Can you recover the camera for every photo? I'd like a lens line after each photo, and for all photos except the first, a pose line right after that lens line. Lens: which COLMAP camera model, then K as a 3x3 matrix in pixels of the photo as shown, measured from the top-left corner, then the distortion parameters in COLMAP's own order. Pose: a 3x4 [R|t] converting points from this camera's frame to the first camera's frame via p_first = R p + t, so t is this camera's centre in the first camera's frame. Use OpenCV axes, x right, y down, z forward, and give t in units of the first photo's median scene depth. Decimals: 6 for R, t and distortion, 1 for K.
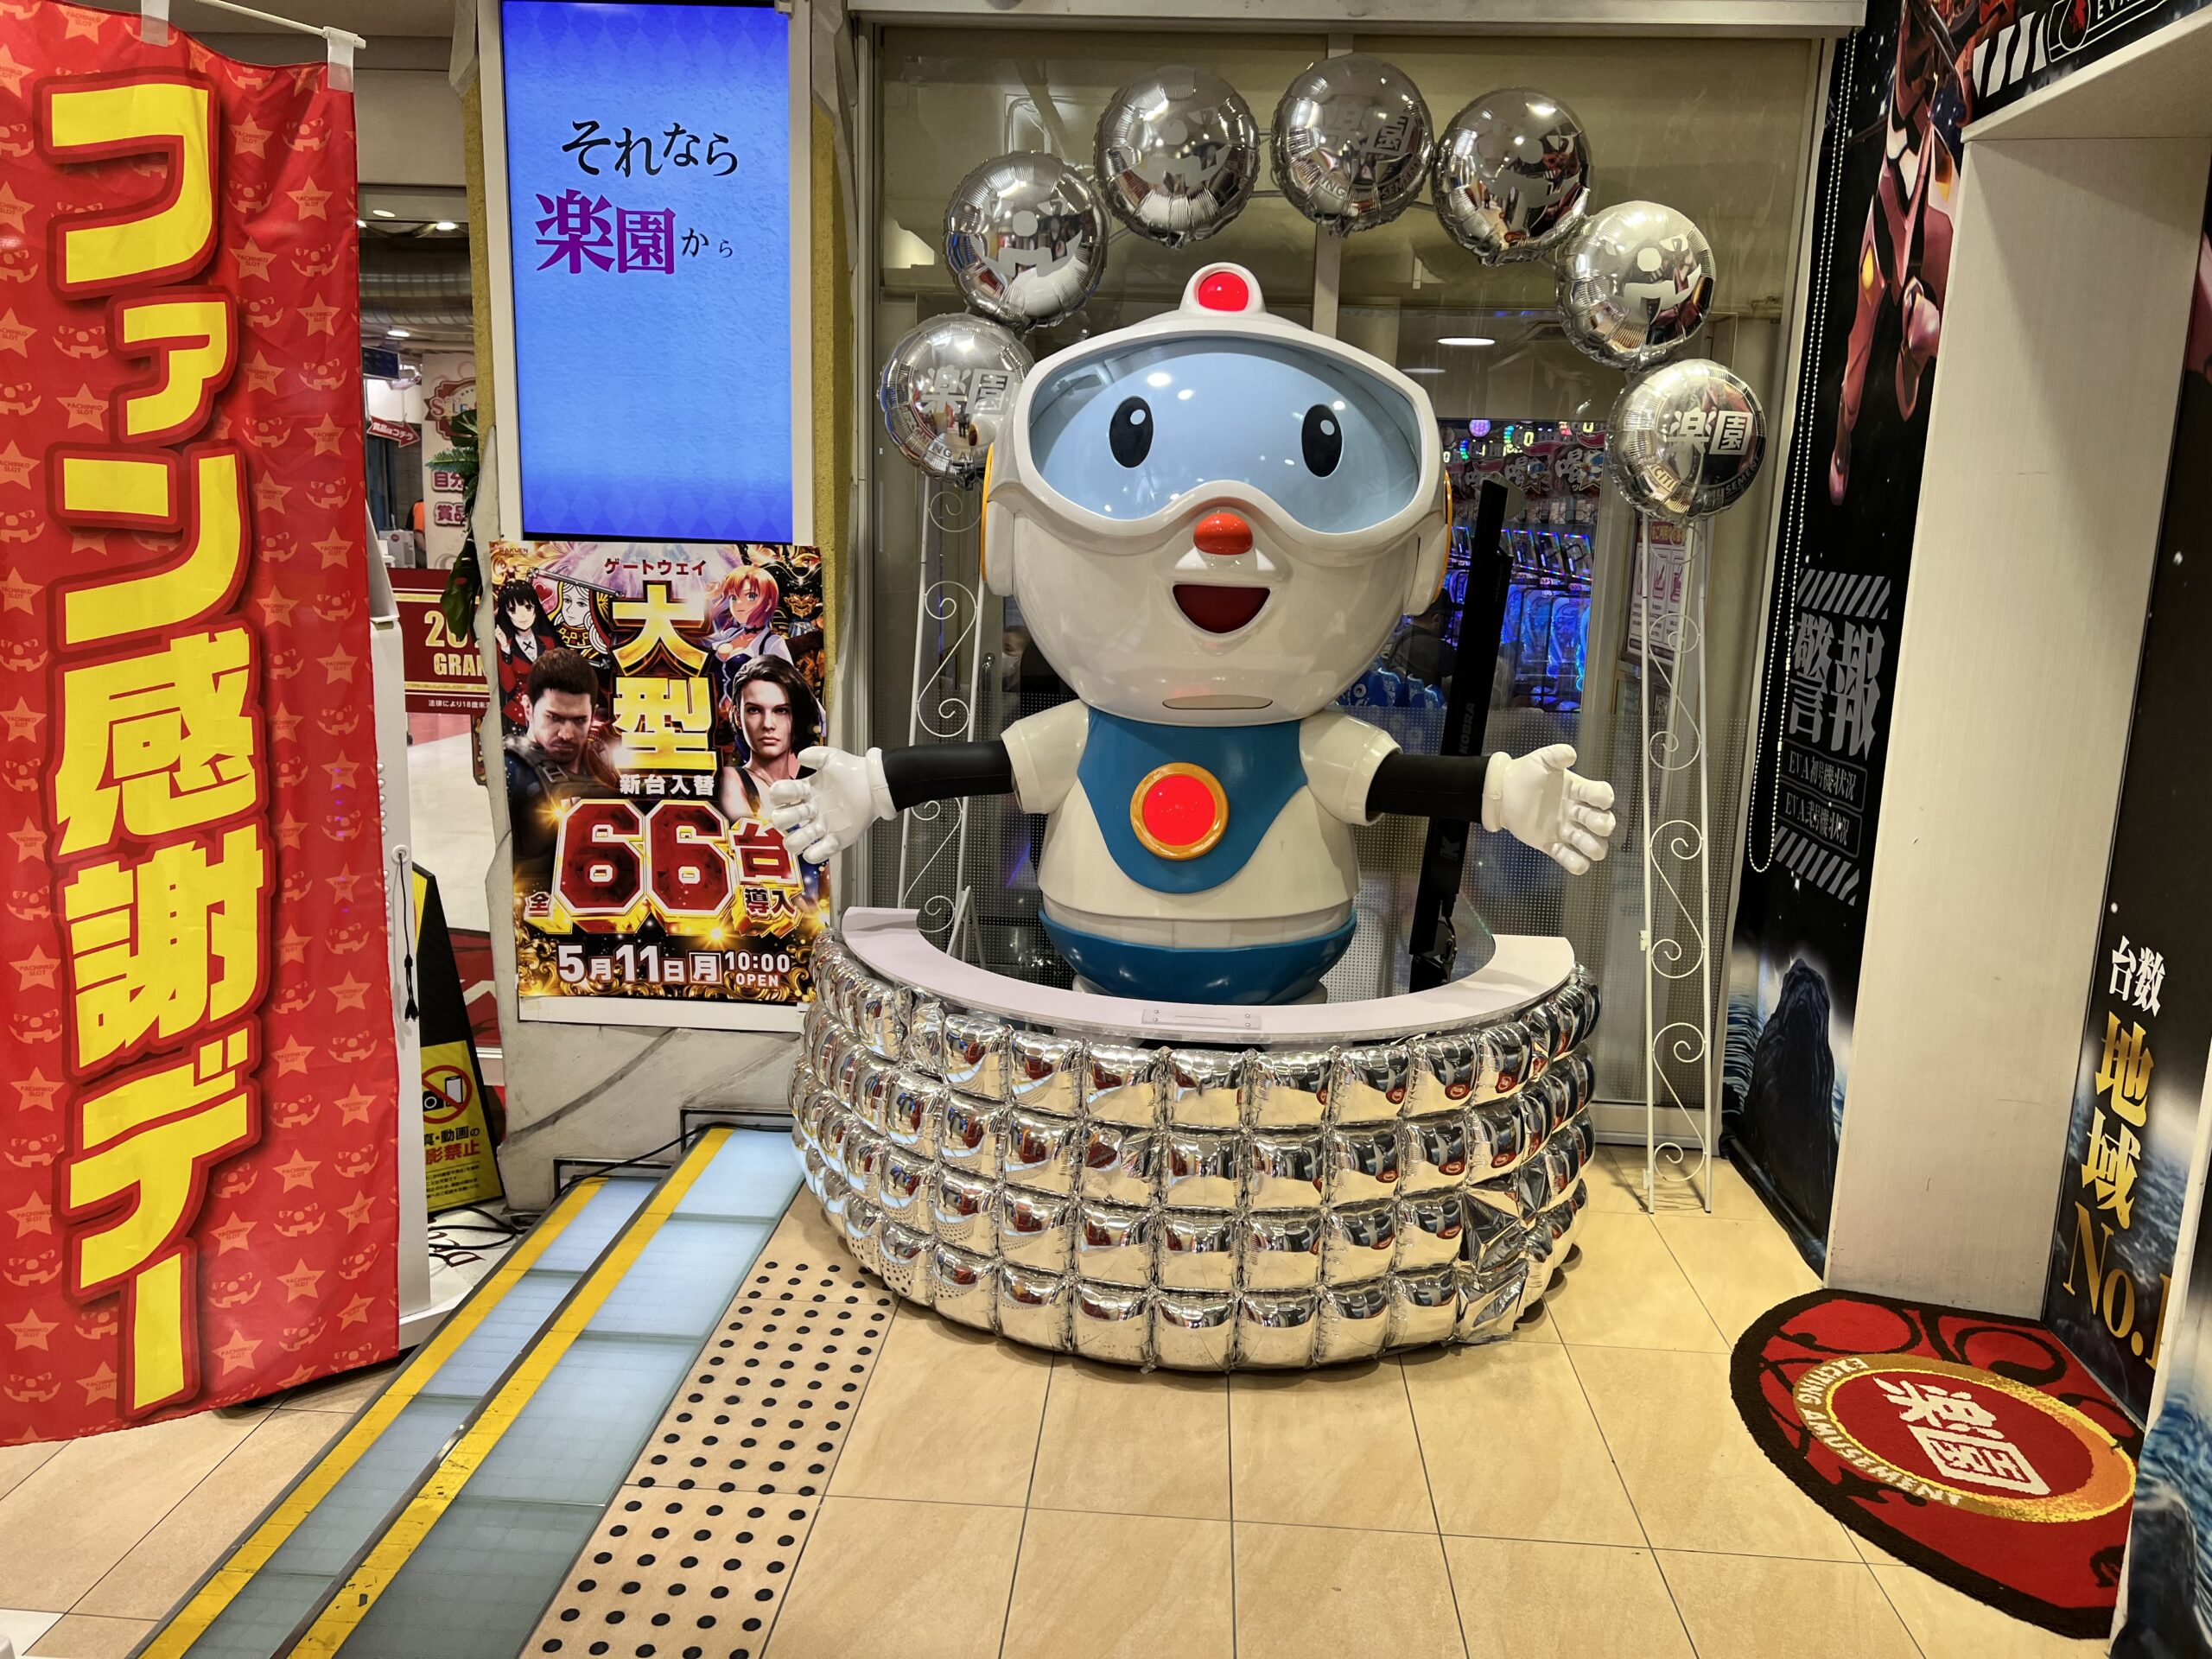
lens RADIAL K [[1667.9, 0, 1104.7], [0, 1667.9, 830.8], [0, 0, 1]] dist [0.000703, 0.000278]
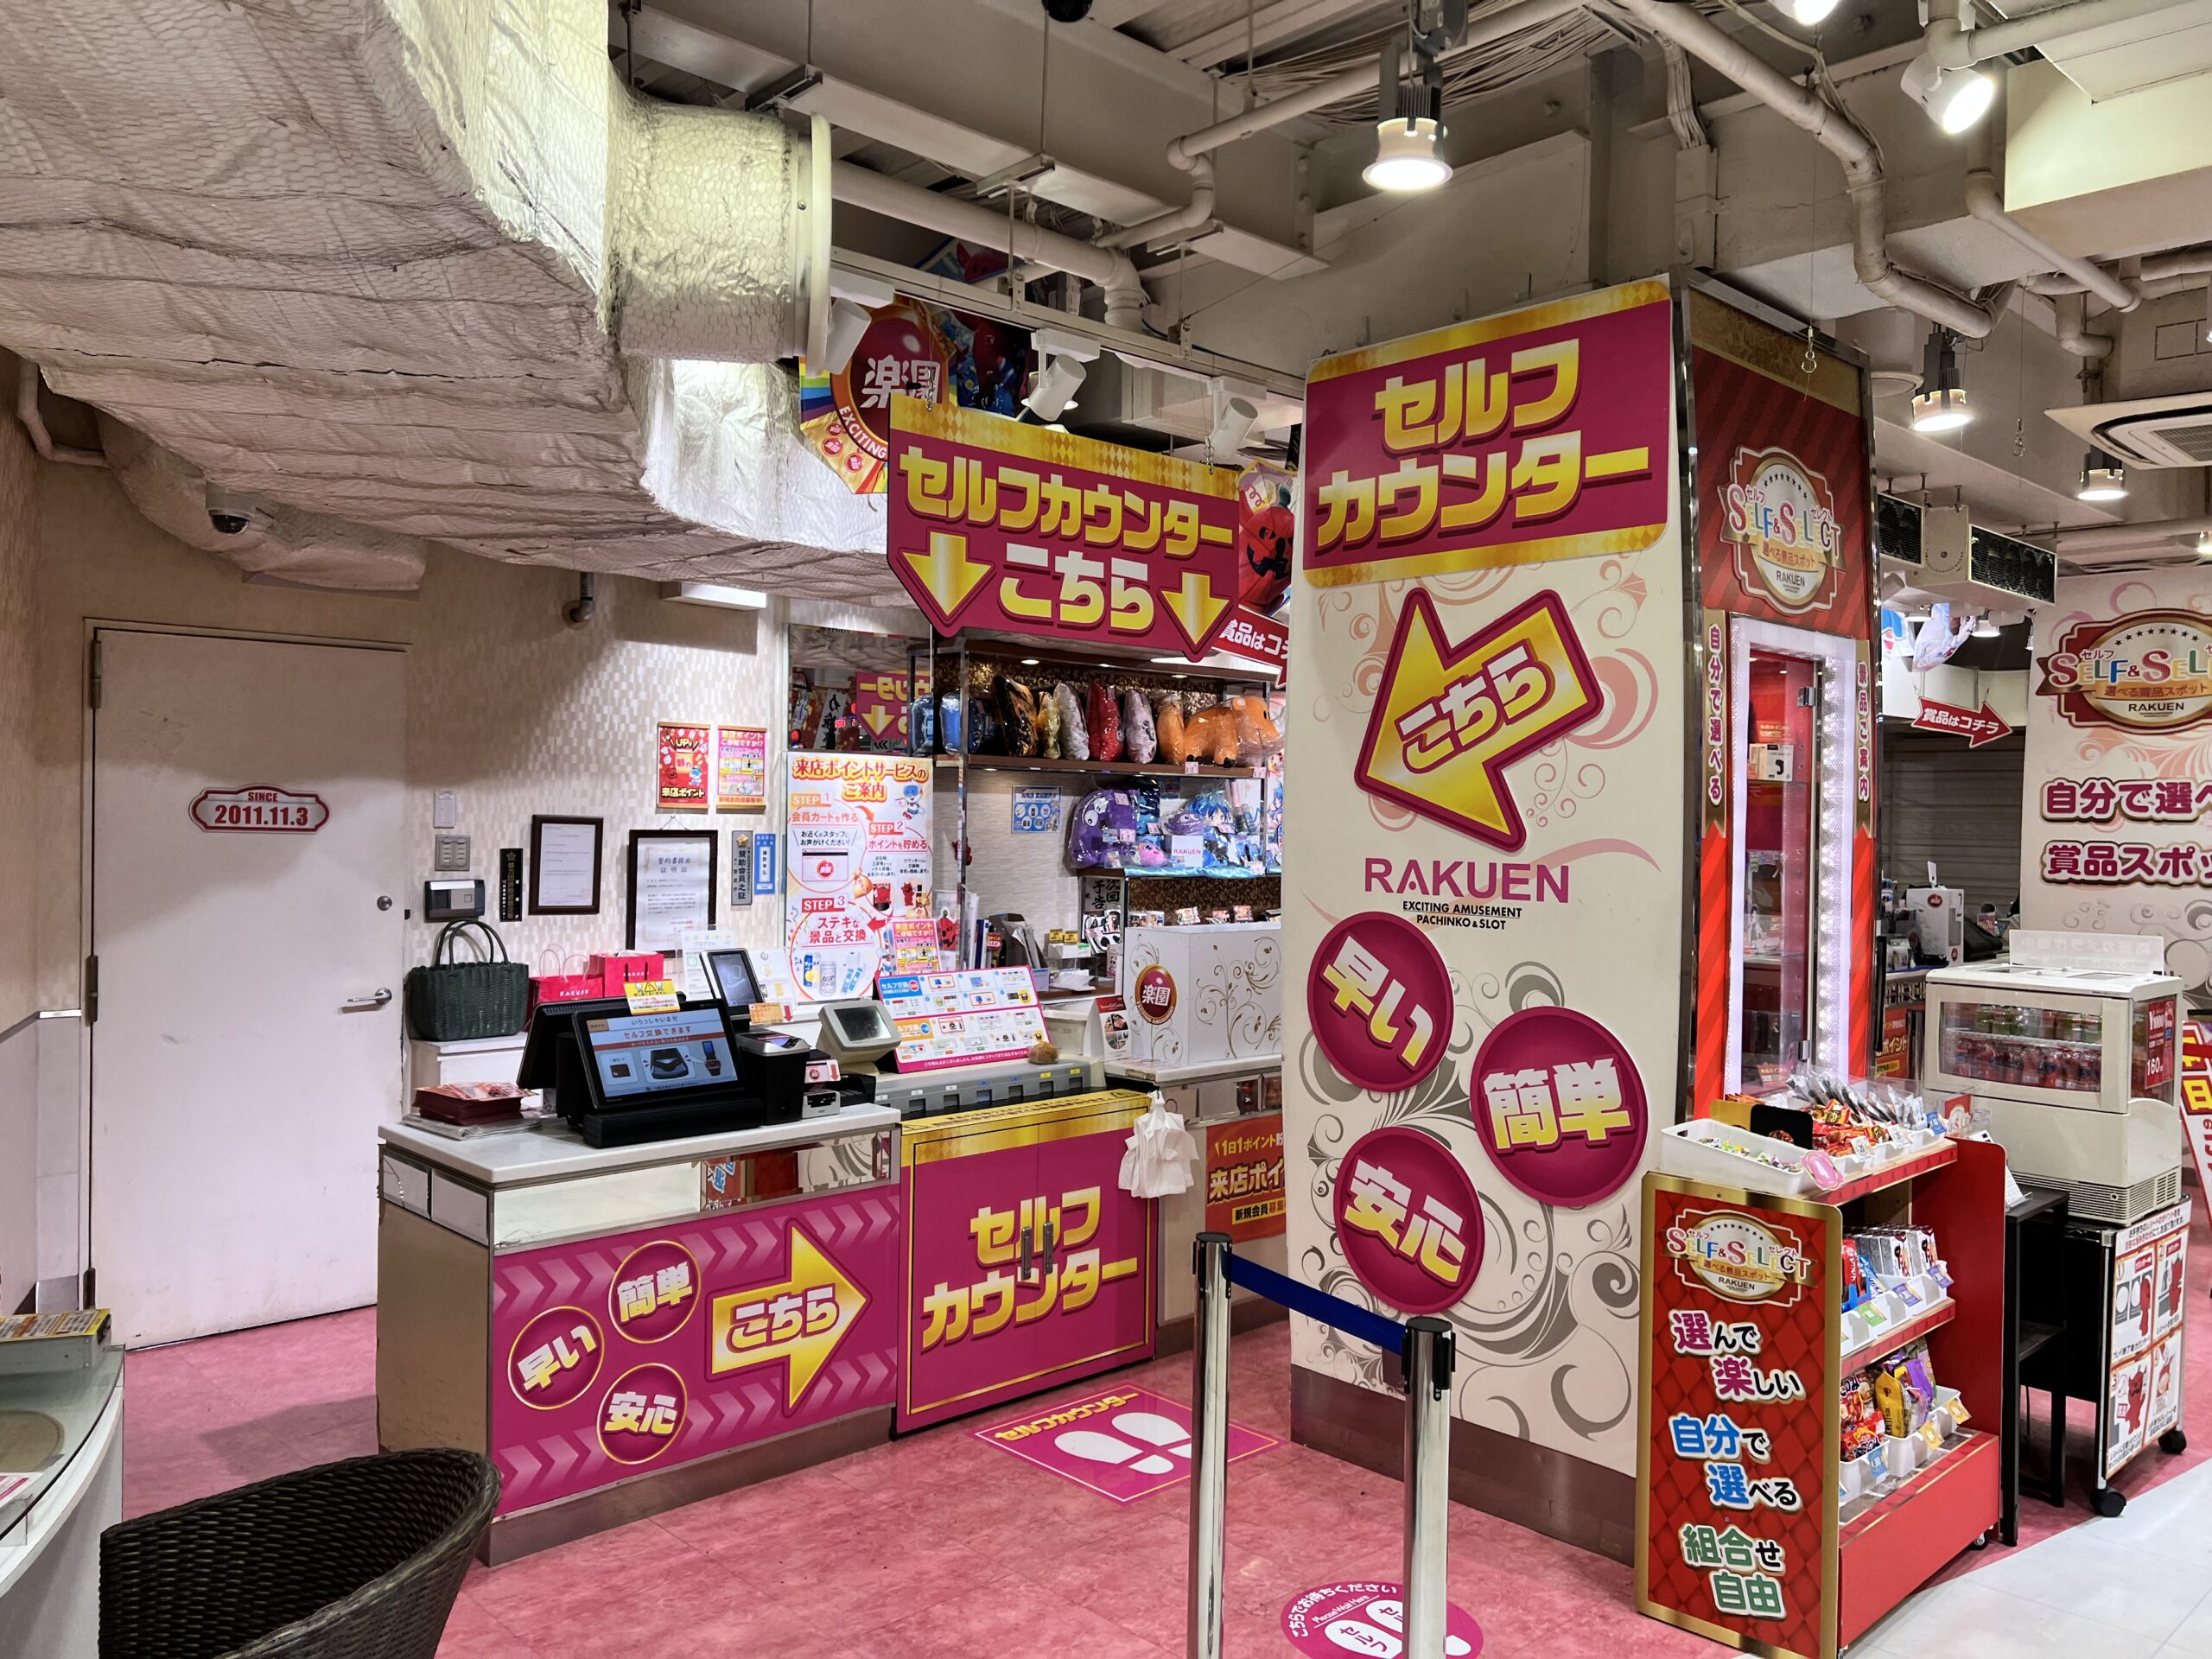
lens RADIAL K [[1667.9, 0, 1104.7], [0, 1667.9, 828.9], [0, 0, 1]] dist [0.000703, 0.000278]
pose [[0.734721, -0.014616, -0.678212, -0.260397], [-0.126821, 0.979182, -0.158490, -0.076656], [0.666410, 0.202457, 0.717572, 0.409166]]
